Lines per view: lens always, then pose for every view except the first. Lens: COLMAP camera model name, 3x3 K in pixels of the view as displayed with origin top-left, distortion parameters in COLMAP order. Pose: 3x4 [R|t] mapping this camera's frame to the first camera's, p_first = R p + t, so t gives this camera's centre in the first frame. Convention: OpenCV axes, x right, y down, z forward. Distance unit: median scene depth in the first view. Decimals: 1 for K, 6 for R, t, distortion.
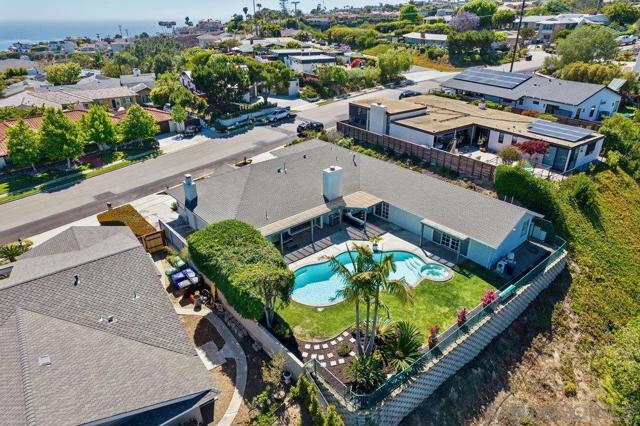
lens RADIAL K [[391.0, 0, 319.3], [0, 391.0, 213.9], [0, 0, 1]] dist [-0.031559, 0.009749]
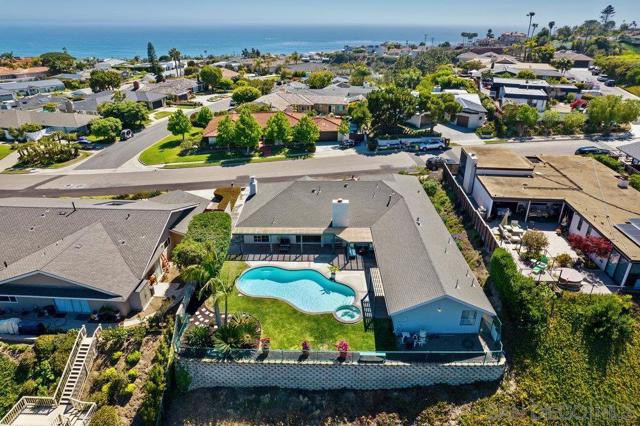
lens RADIAL K [[391.0, 0, 318.2], [0, 391.0, 212.1], [0, 0, 1]] dist [-0.031559, 0.009749]
pose [[0.775187, 0.286342, -0.563110, 0.382818], [-0.301458, 0.951009, 0.068596, -0.085380], [0.555164, 0.116579, 0.823530, 0.009965]]
